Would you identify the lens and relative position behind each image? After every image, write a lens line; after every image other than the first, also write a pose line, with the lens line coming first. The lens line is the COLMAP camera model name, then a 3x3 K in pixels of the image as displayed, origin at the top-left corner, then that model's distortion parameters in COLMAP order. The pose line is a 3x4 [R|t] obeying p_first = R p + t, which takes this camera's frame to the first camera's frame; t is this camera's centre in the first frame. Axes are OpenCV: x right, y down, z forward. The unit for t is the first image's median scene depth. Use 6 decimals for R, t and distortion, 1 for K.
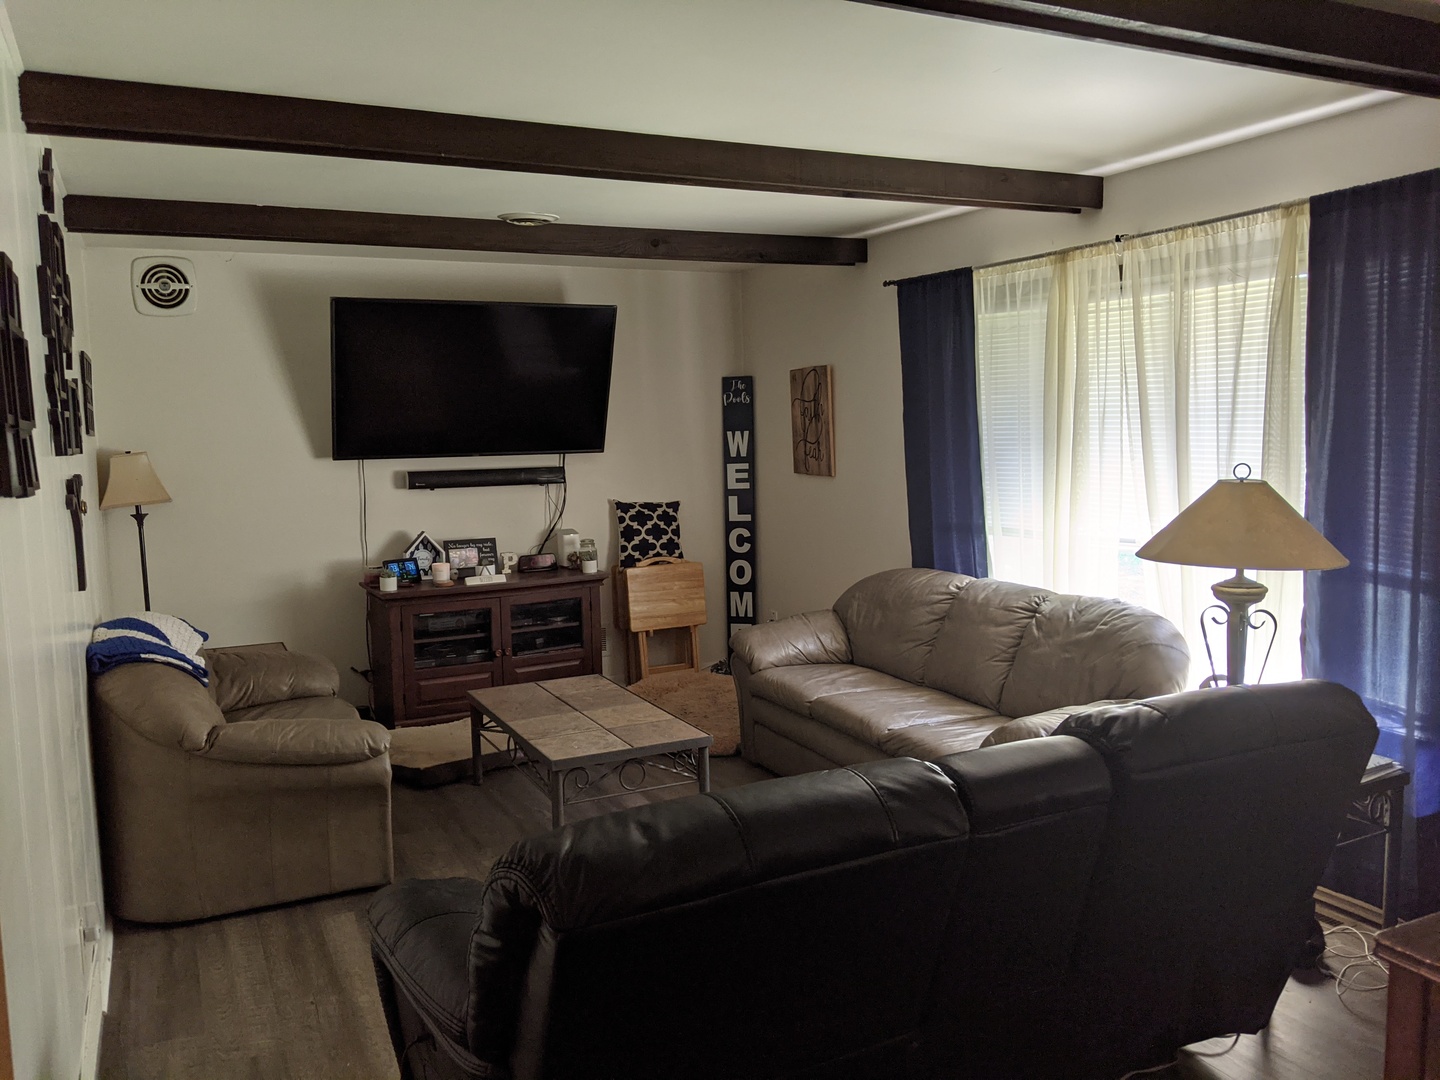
lens RADIAL K [[1232.2, 0, 749.6], [0, 1232.2, 549.9], [0, 0, 1]] dist [0.120283, -0.236725]
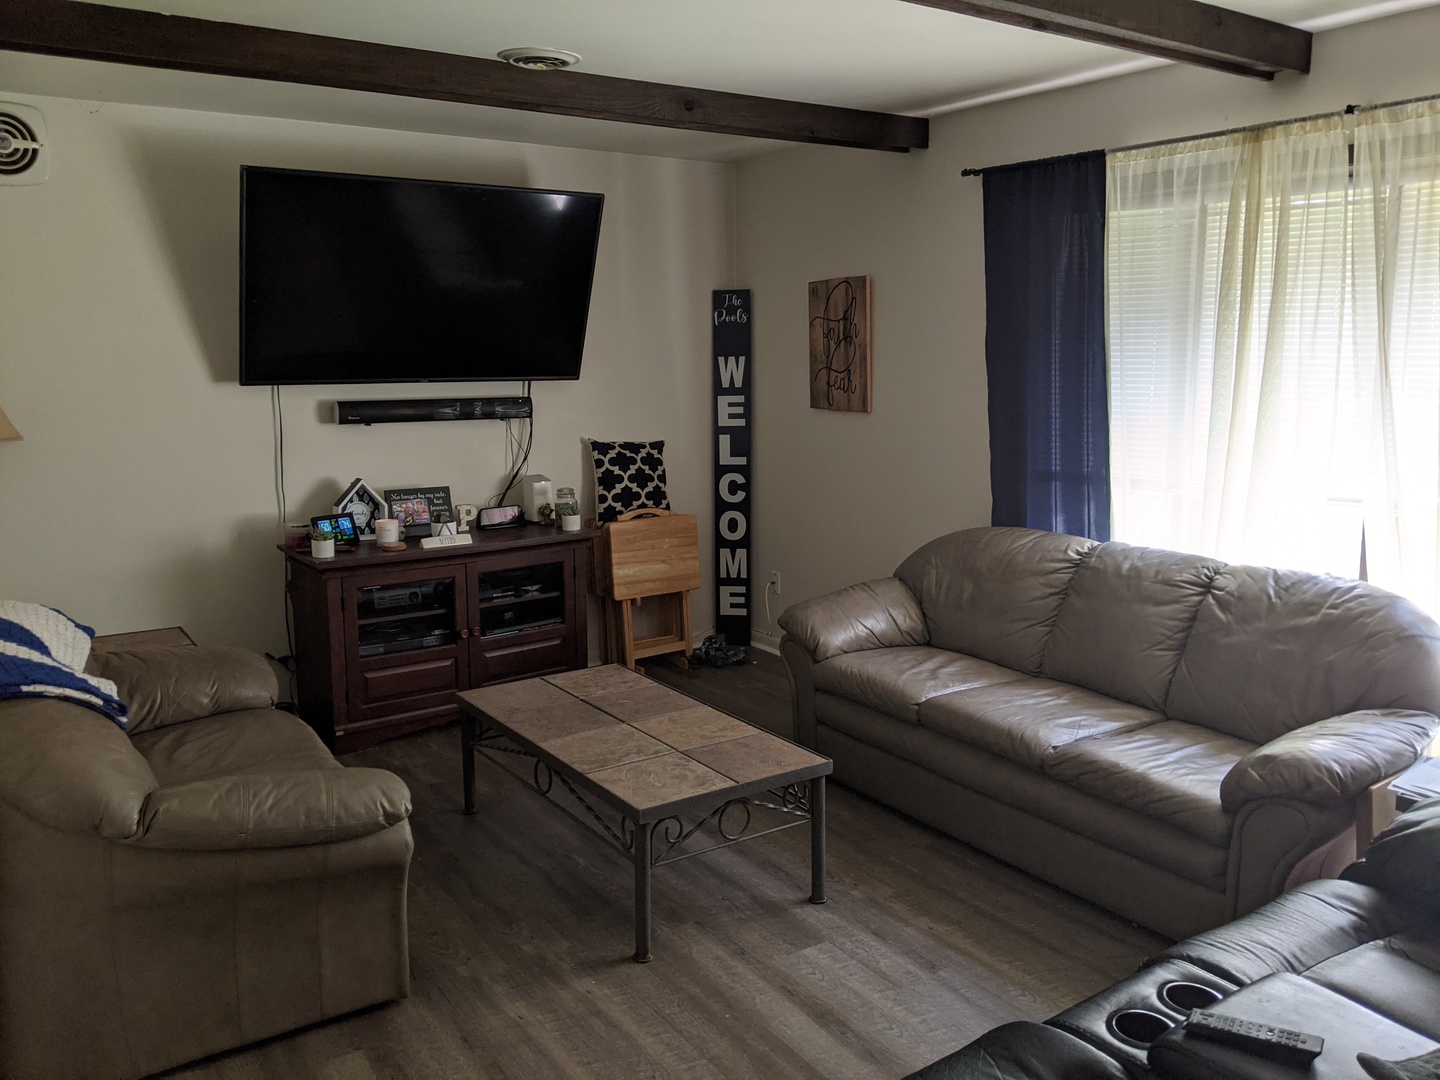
lens RADIAL K [[1166.2, 0, 717.4], [0, 1166.2, 531.1], [0, 0, 1]] dist [0.080926, -0.136281]
pose [[0.989057, -0.006138, 0.147405, -0.152535], [-0.000555, 0.998972, 0.045322, -0.015899], [-0.147532, -0.044908, 0.988037, 0.242944]]
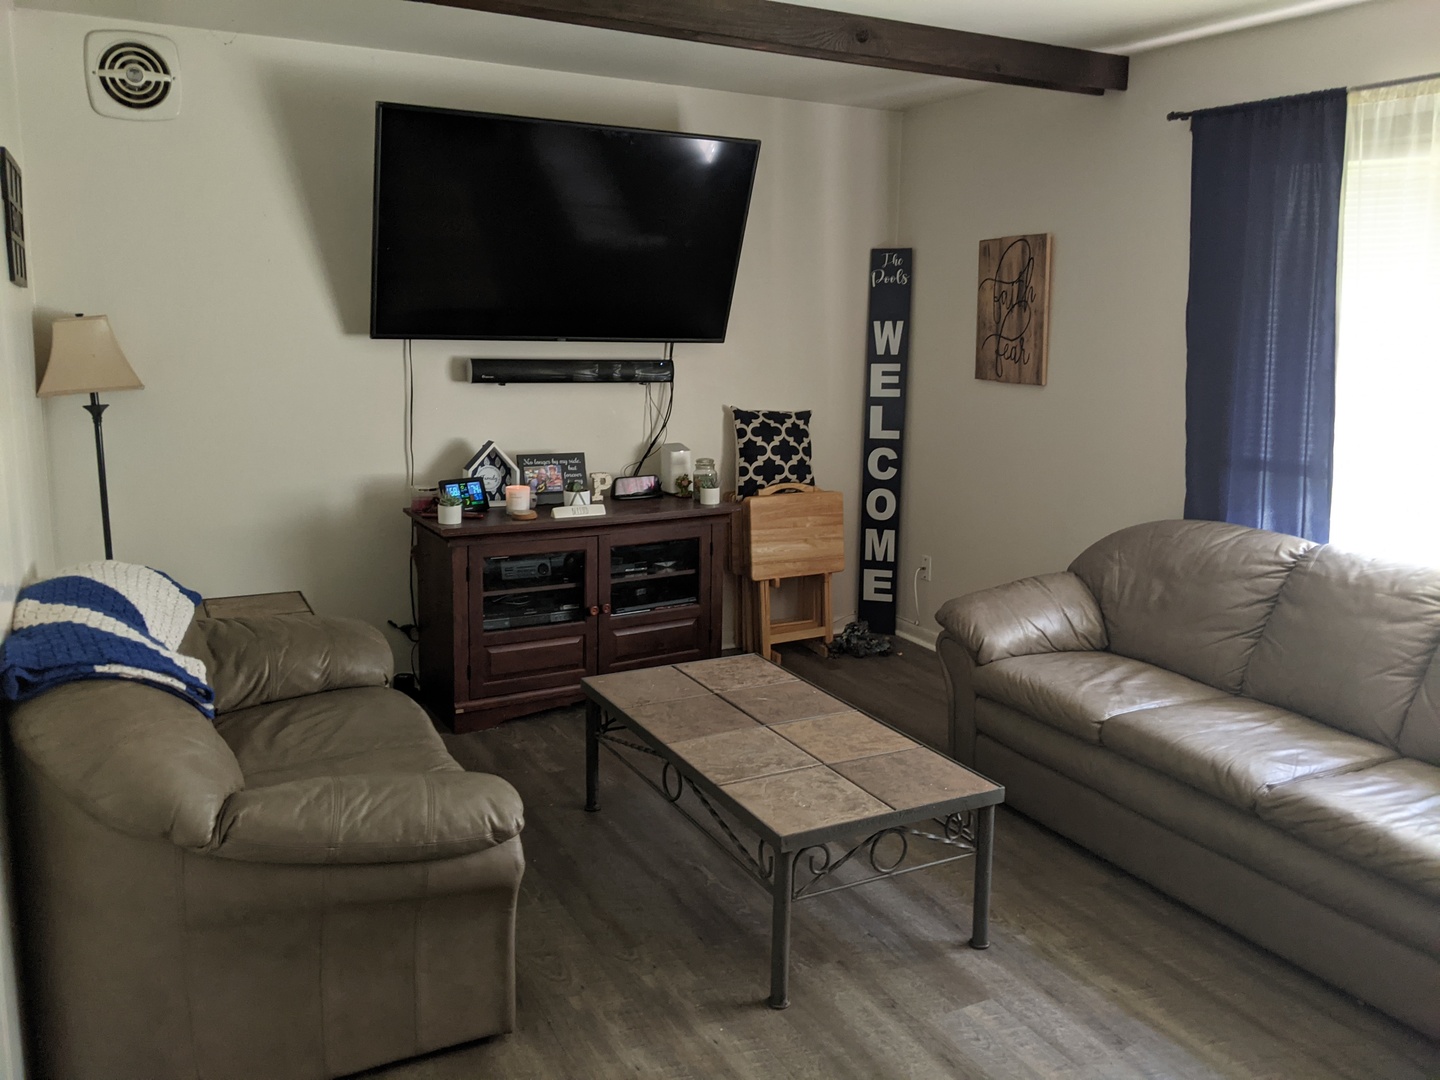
lens RADIAL K [[1131.6, 0, 725.0], [0, 1131.6, 518.3], [0, 0, 1]] dist [0.104881, -0.170121]
pose [[0.998503, 0.031842, 0.044483, -0.155721], [-0.034680, 0.997312, 0.064551, -0.018075], [-0.042308, -0.065997, 0.996923, 0.324386]]
